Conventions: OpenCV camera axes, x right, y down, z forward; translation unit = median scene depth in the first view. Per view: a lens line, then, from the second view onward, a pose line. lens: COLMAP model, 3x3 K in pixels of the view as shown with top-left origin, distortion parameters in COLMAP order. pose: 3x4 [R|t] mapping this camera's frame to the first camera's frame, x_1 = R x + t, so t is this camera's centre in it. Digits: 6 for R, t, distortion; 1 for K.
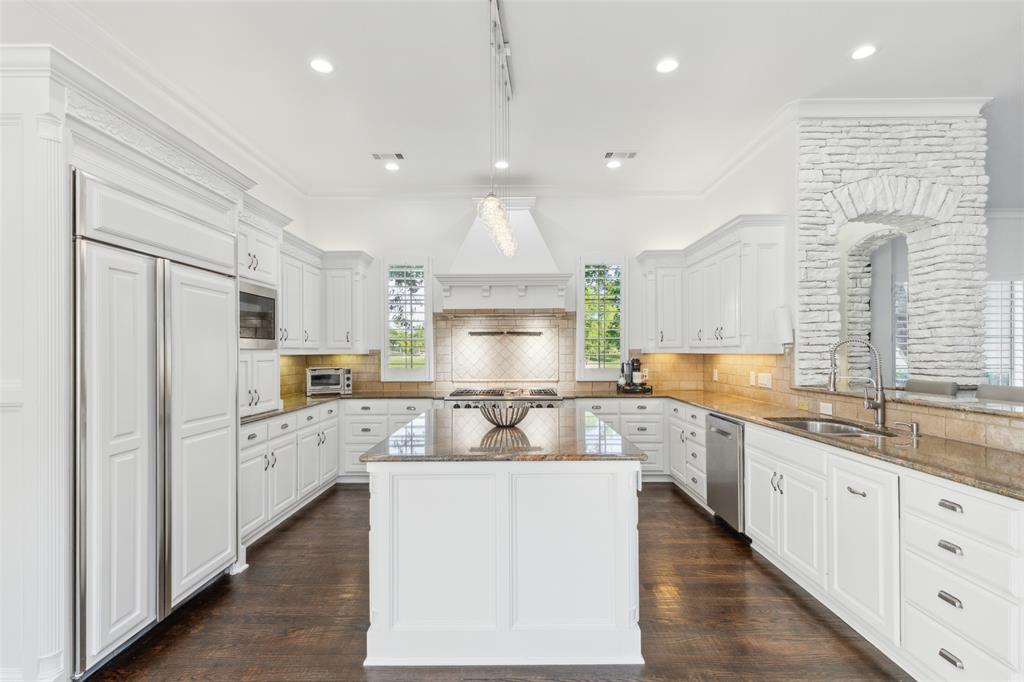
lens RADIAL K [[467.6, 0, 511.0], [0, 467.6, 344.9], [0, 0, 1]] dist [-0.000105, -0.000008]
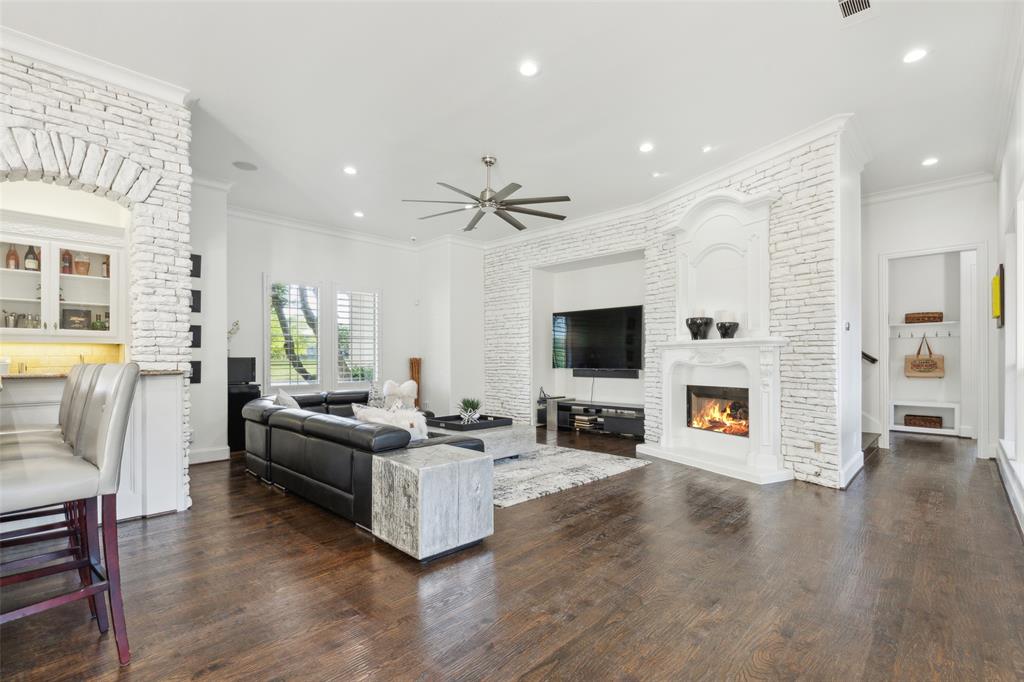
lens RADIAL K [[467.6, 0, 511.6], [0, 467.6, 350.9], [0, 0, 1]] dist [-0.000105, -0.000008]
pose [[0.685071, 0.015189, 0.728318, 0.755914], [-0.009903, 0.999884, -0.011537, 0.048915], [-0.728409, 0.000691, 0.685142, -0.220501]]
